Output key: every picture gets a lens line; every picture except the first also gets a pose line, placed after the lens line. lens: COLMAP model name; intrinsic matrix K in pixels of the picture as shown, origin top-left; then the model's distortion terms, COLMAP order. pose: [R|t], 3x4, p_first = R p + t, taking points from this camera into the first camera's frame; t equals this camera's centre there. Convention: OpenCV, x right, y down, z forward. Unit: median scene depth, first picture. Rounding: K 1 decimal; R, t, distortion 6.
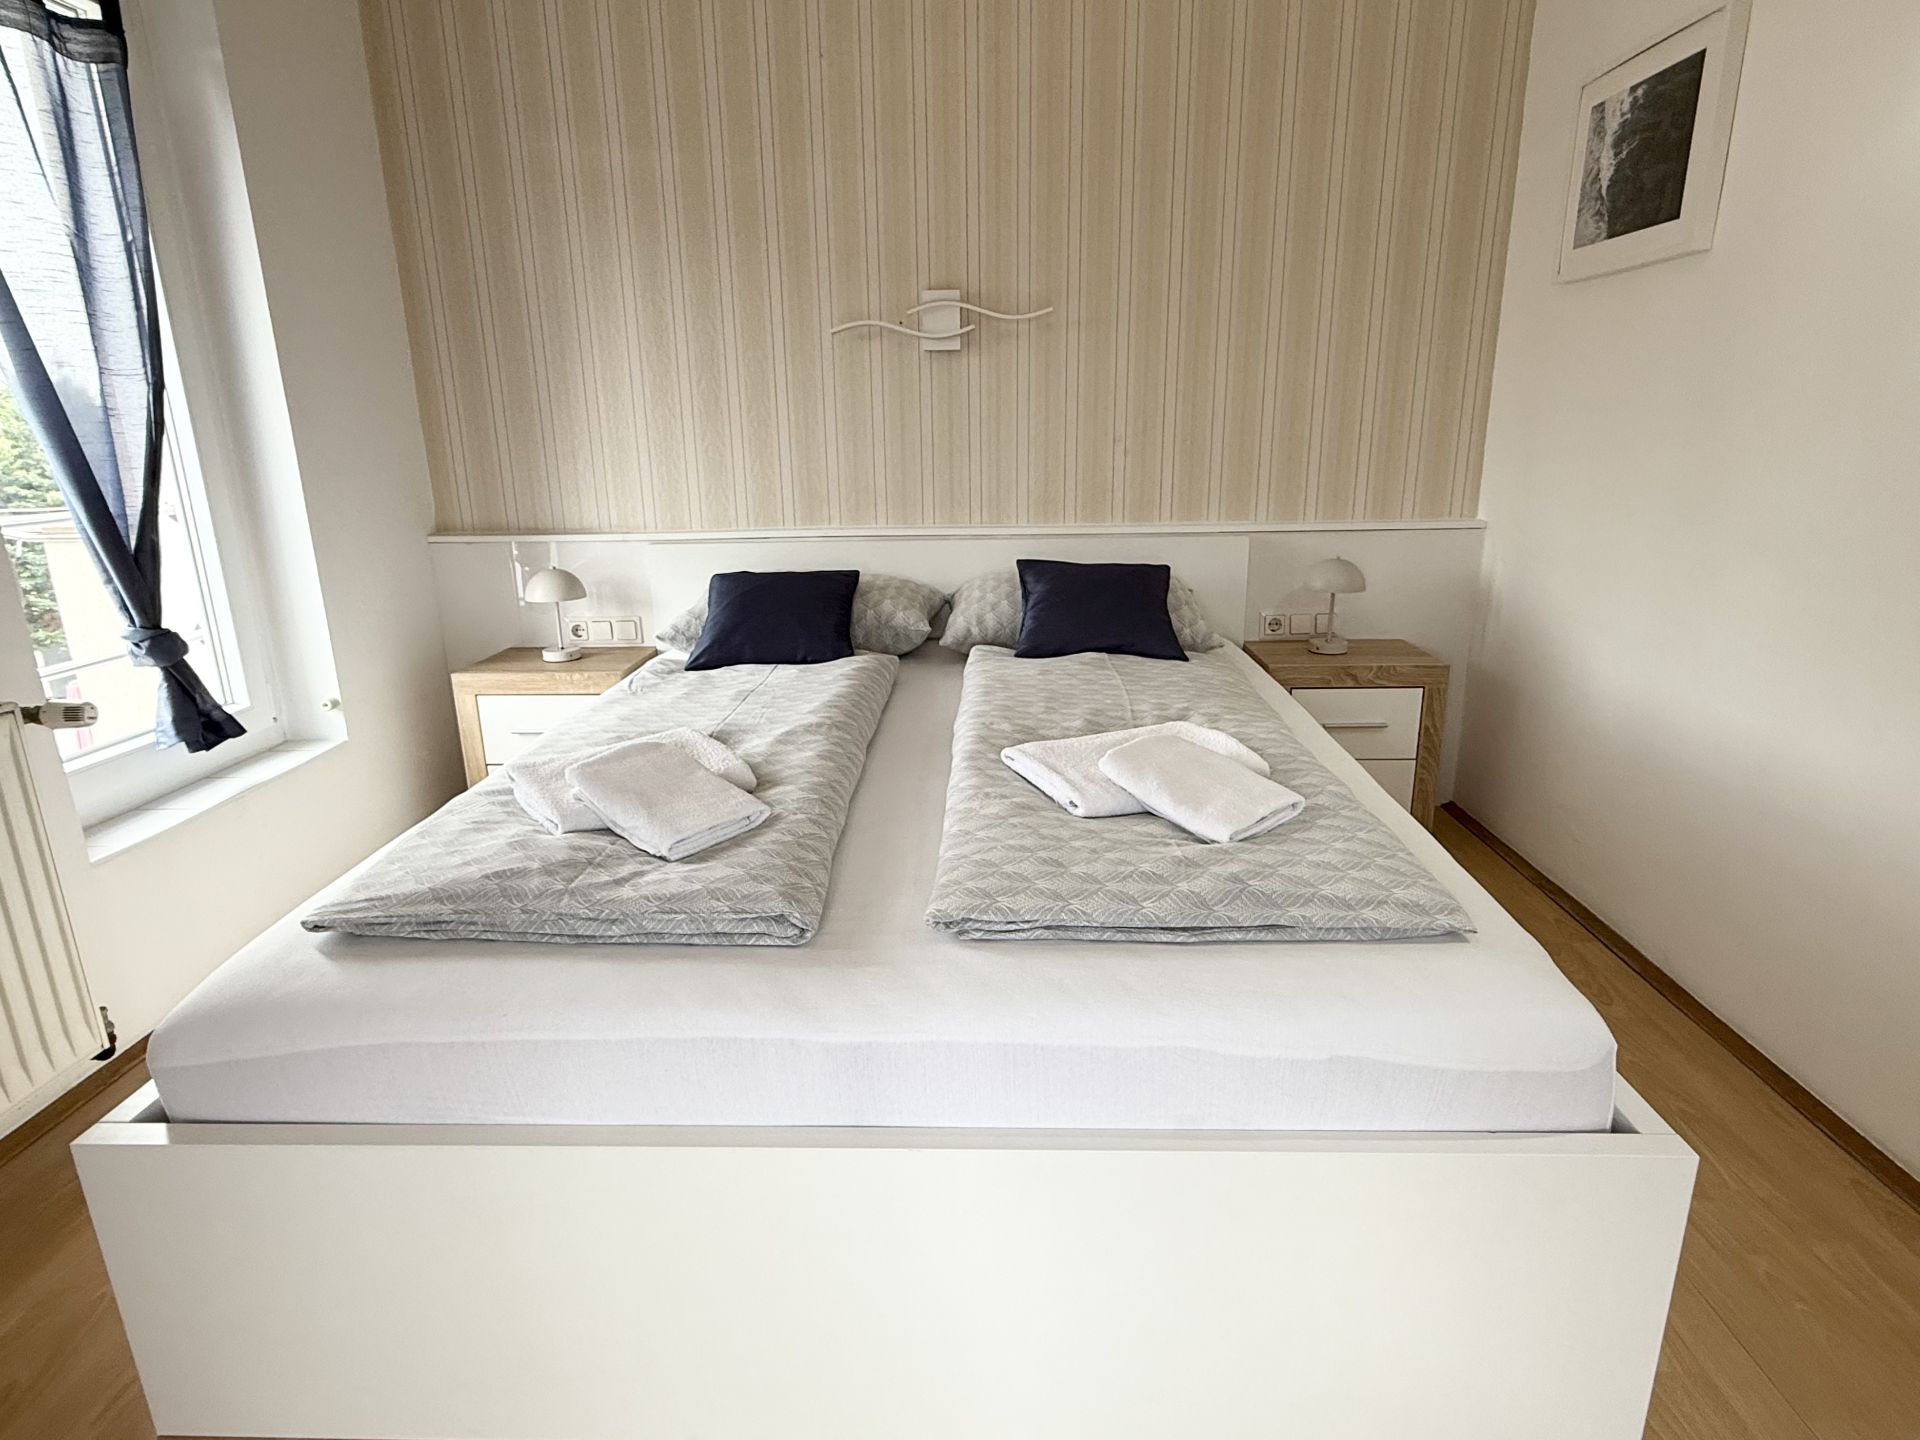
lens RADIAL K [[1051.6, 0, 960.0], [0, 1051.6, 720.0], [0, 0, 1]] dist [0.005099, -0.000420]
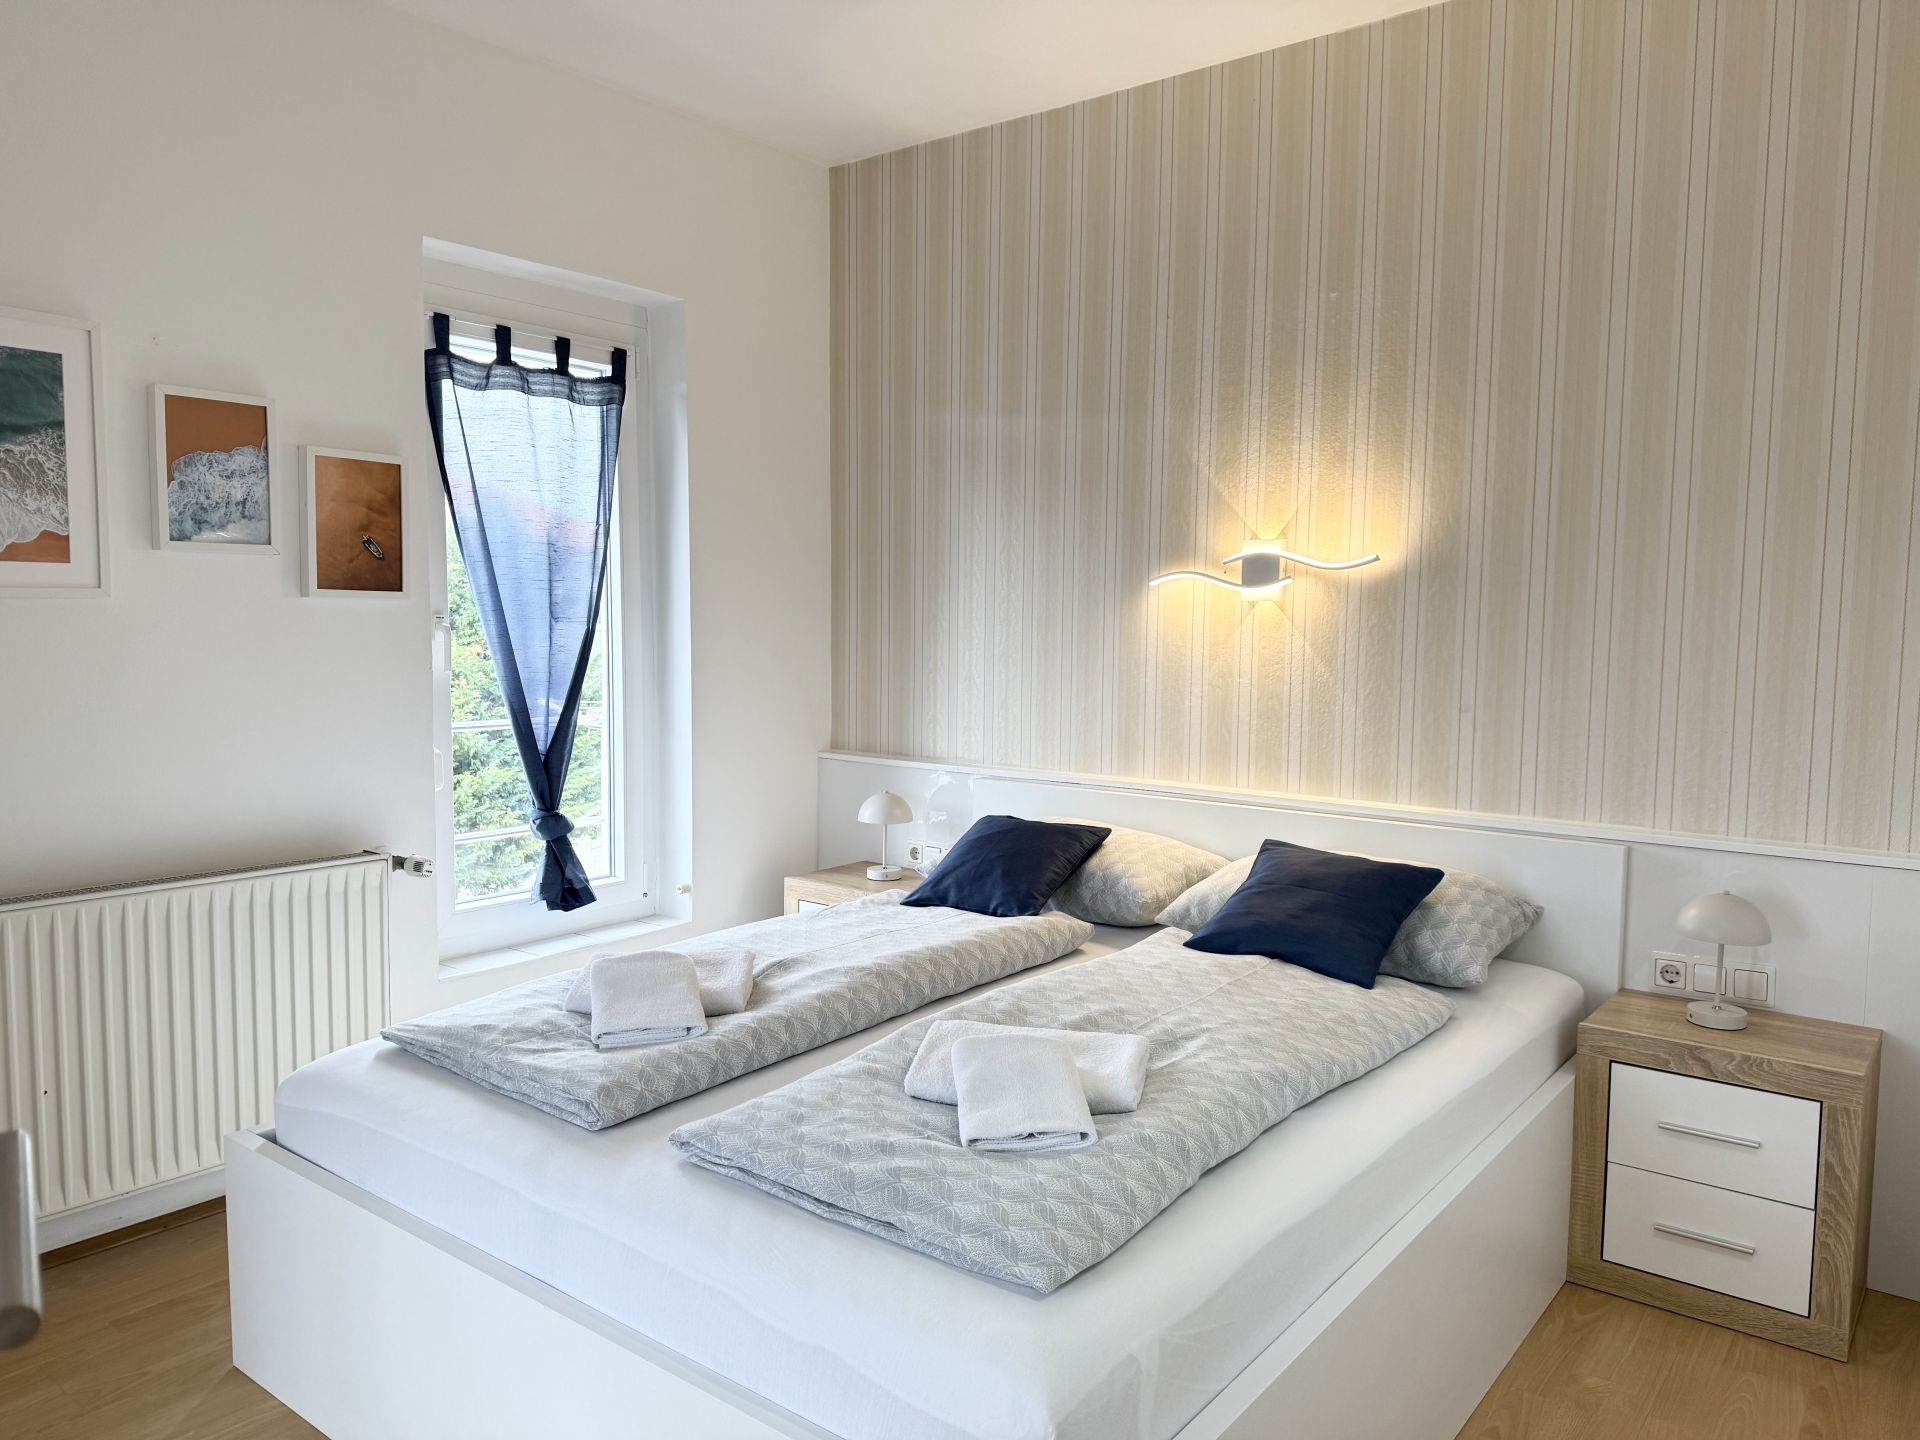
lens RADIAL K [[1350.0, 0, 973.9], [0, 1350.0, 726.5], [0, 0, 1]] dist [0.143613, -0.219928]
pose [[0.804032, 0.073462, -0.590031, 0.837173], [-0.180907, 0.975516, -0.125063, -0.093603], [0.566397, 0.207295, 0.797636, -0.087656]]
